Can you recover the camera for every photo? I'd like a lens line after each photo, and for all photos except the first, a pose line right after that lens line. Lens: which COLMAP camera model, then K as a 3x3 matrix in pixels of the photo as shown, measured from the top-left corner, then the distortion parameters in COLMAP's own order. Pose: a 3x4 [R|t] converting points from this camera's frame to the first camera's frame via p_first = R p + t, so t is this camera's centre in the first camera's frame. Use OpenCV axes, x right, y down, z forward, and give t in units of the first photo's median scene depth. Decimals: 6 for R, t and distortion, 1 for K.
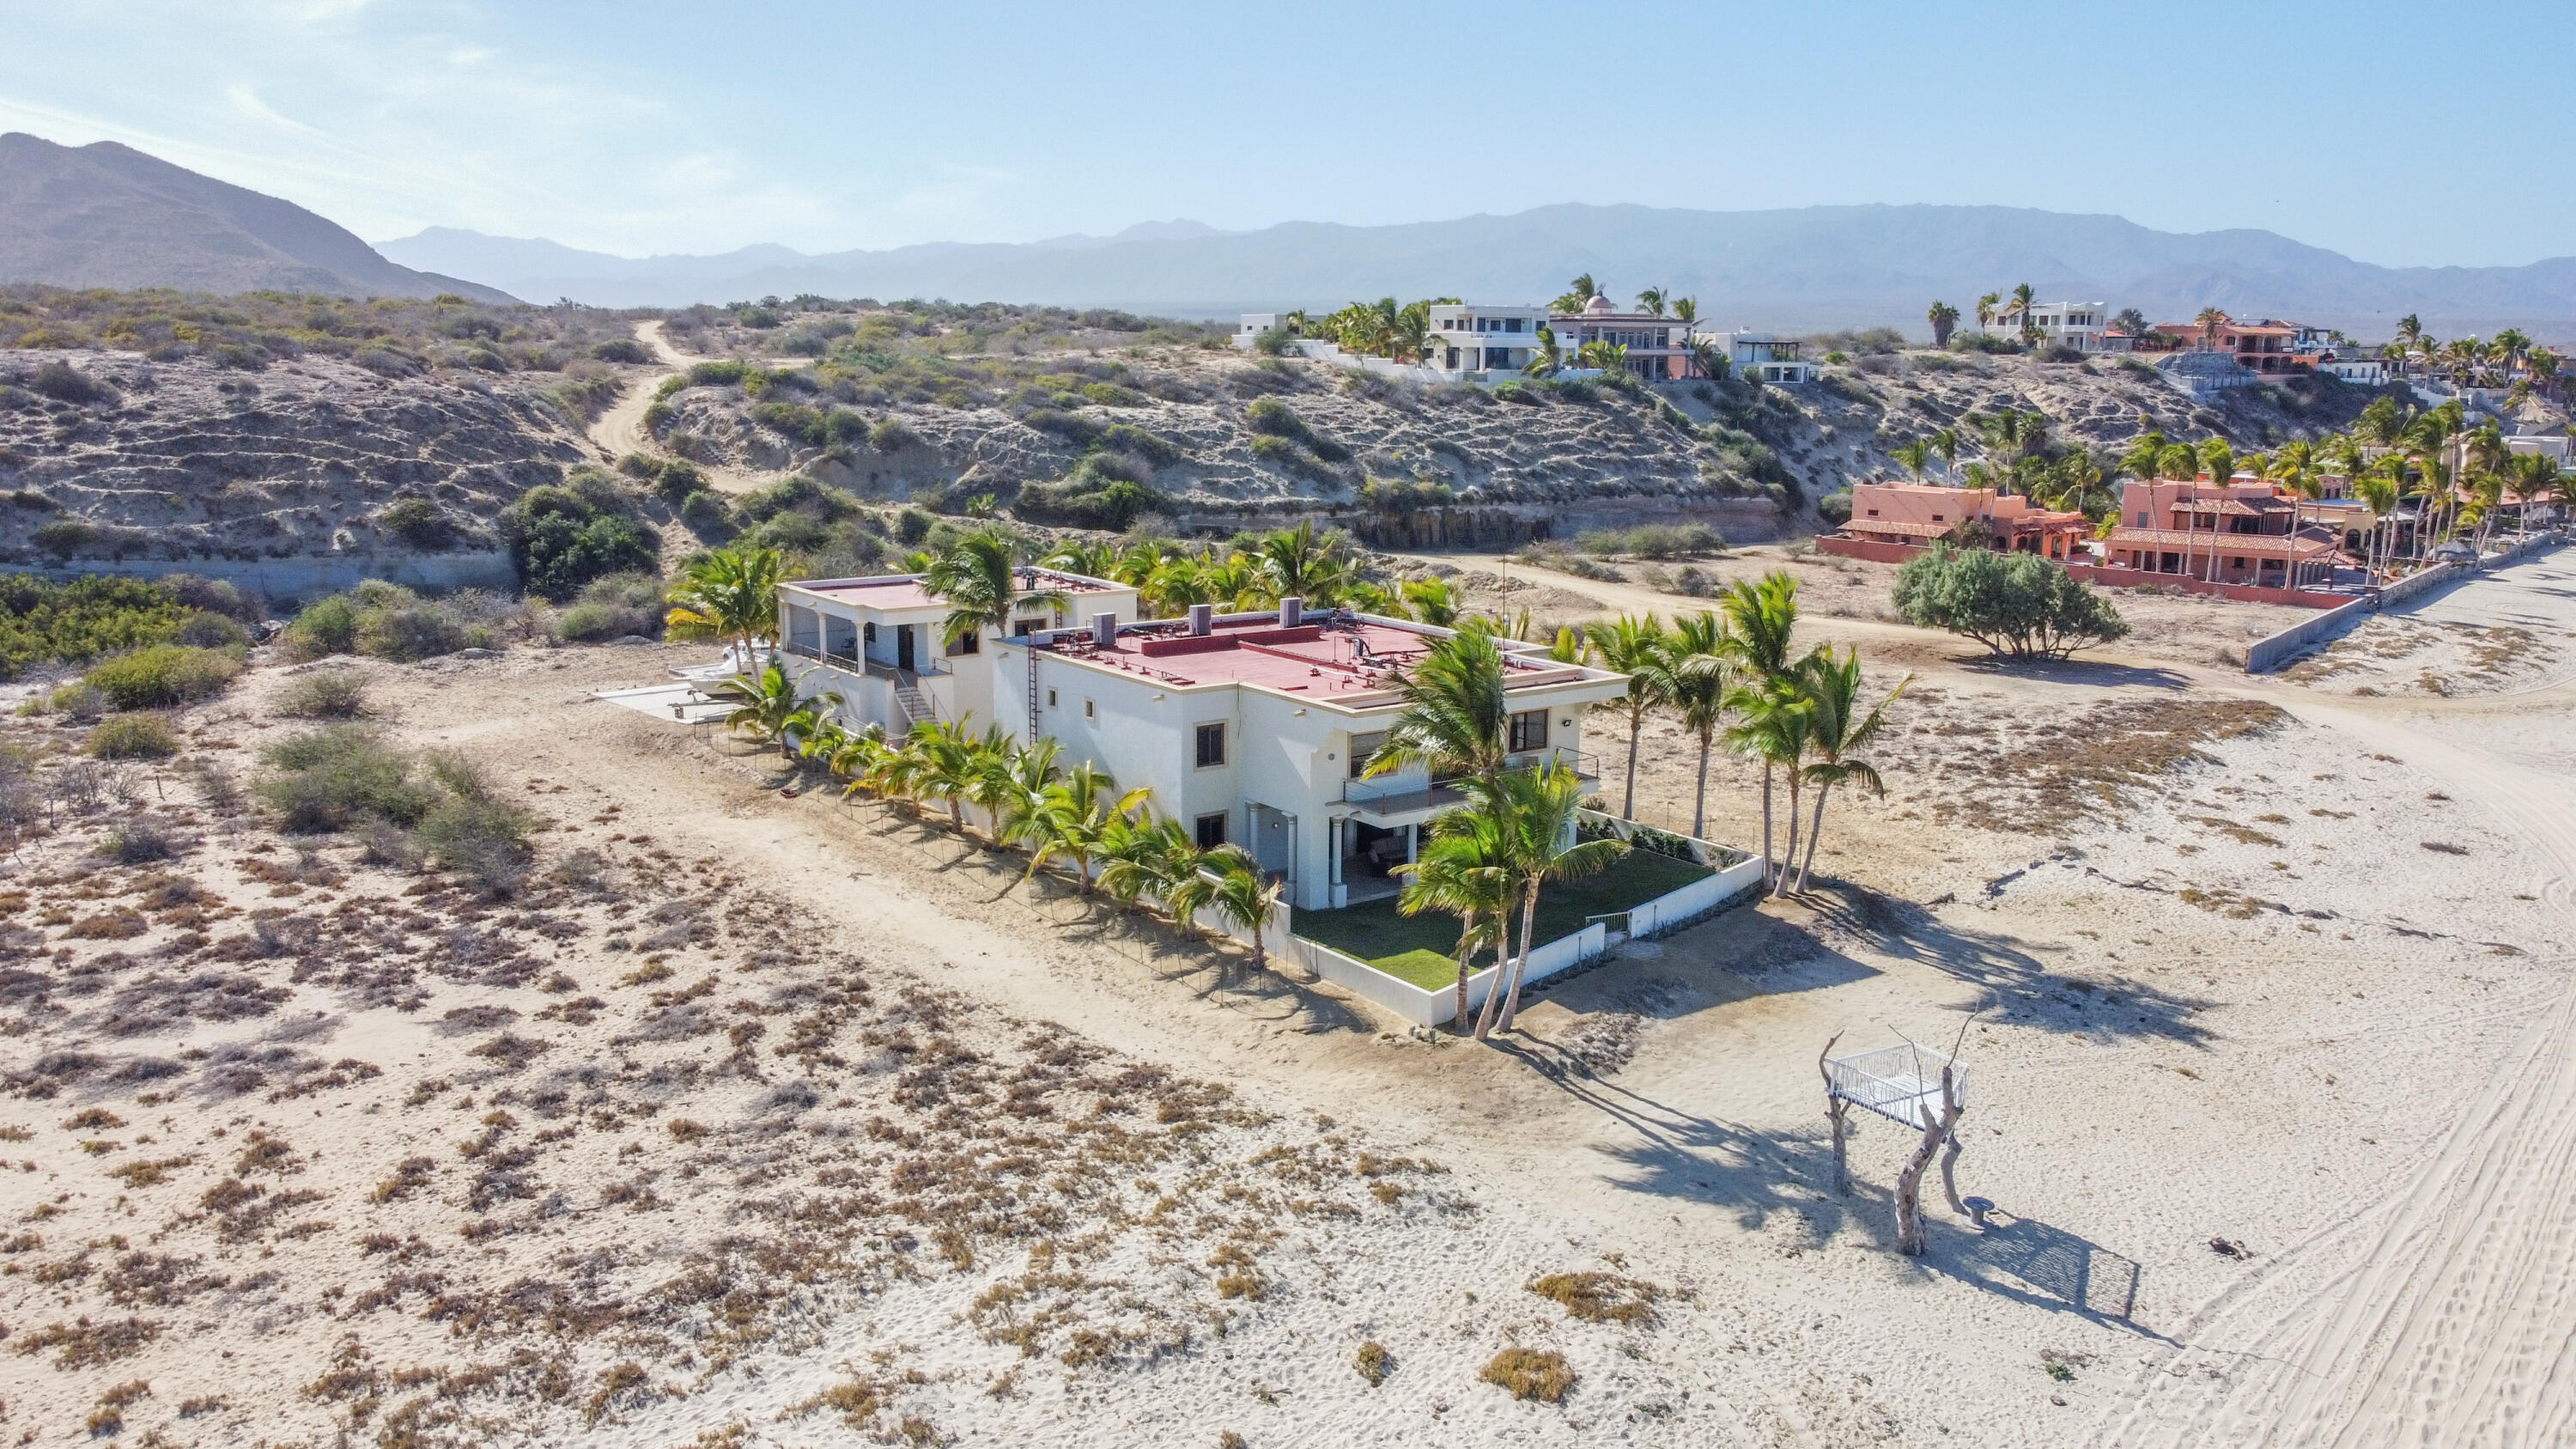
lens RADIAL K [[1958.7, 0, 1297.4], [0, 1958.7, 708.0], [0, 0, 1]] dist [-0.001481, -0.001780]
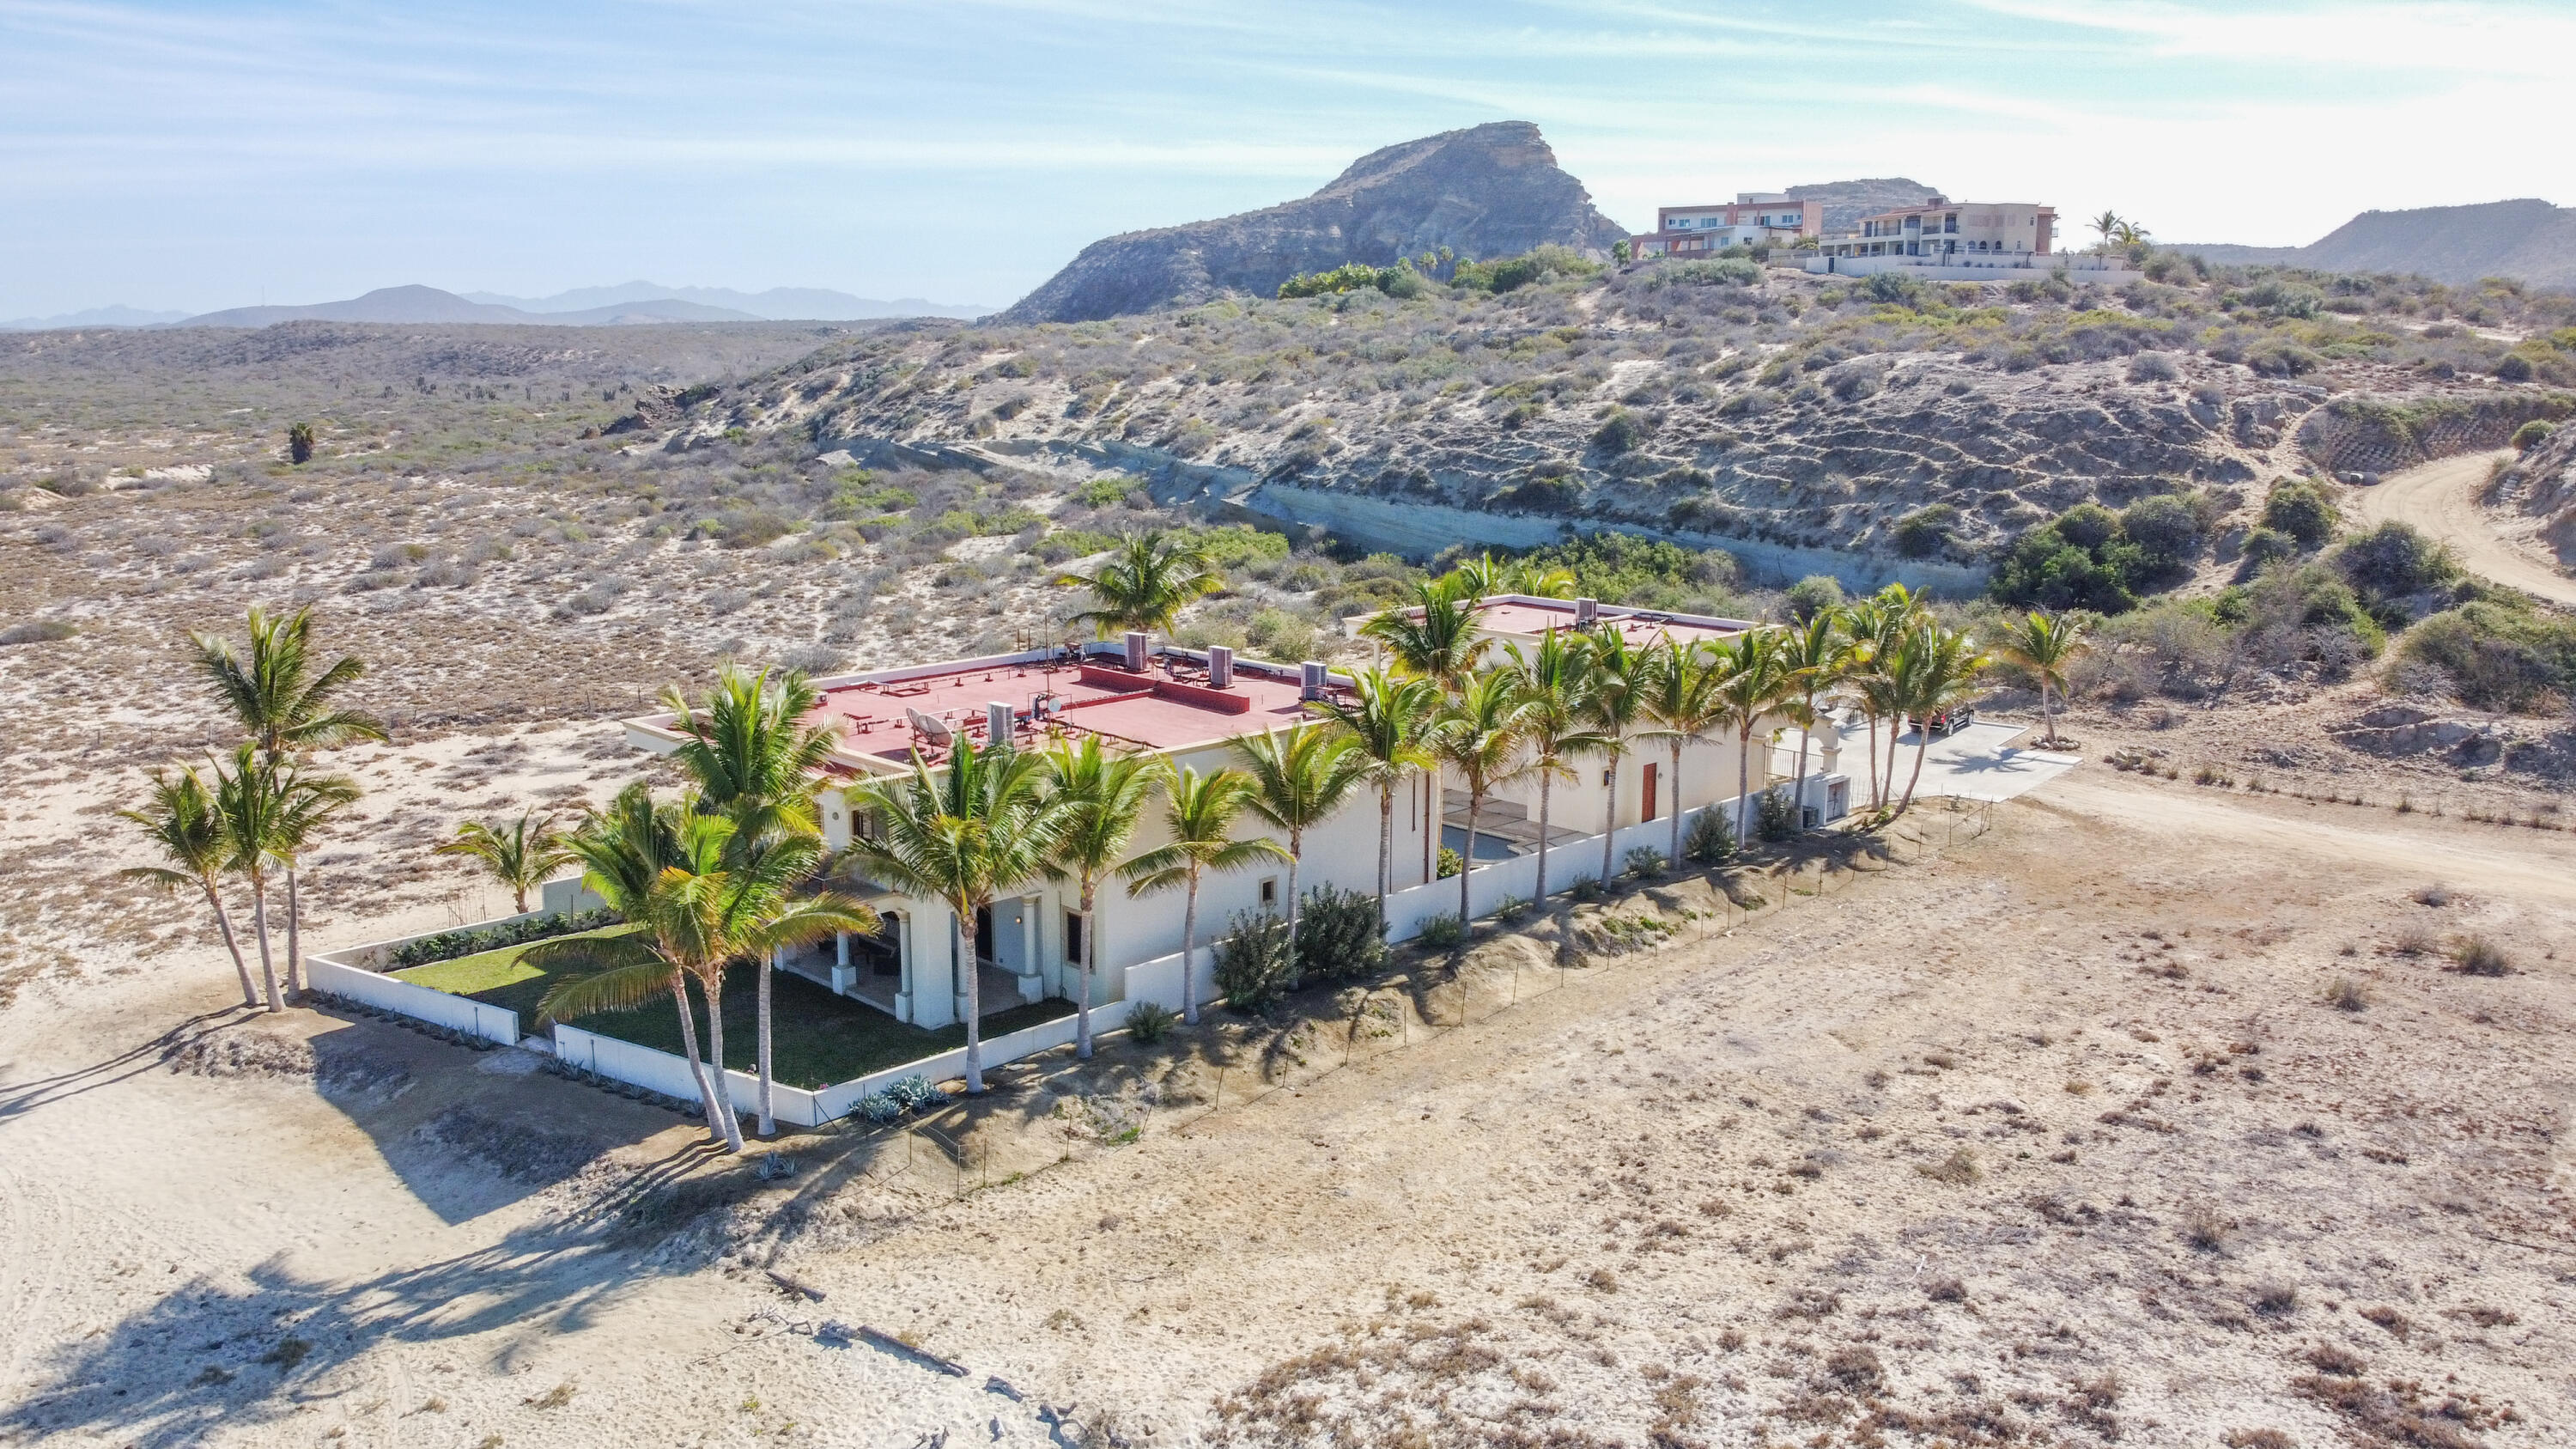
lens RADIAL K [[1958.7, 0, 1286.7], [0, 1958.7, 714.5], [0, 0, 1]] dist [-0.001481, -0.001780]
pose [[0.137946, 0.176312, -0.974620, 0.375632], [-0.178910, 0.972276, 0.150565, -0.075771], [0.974147, 0.153600, 0.165666, 0.436842]]
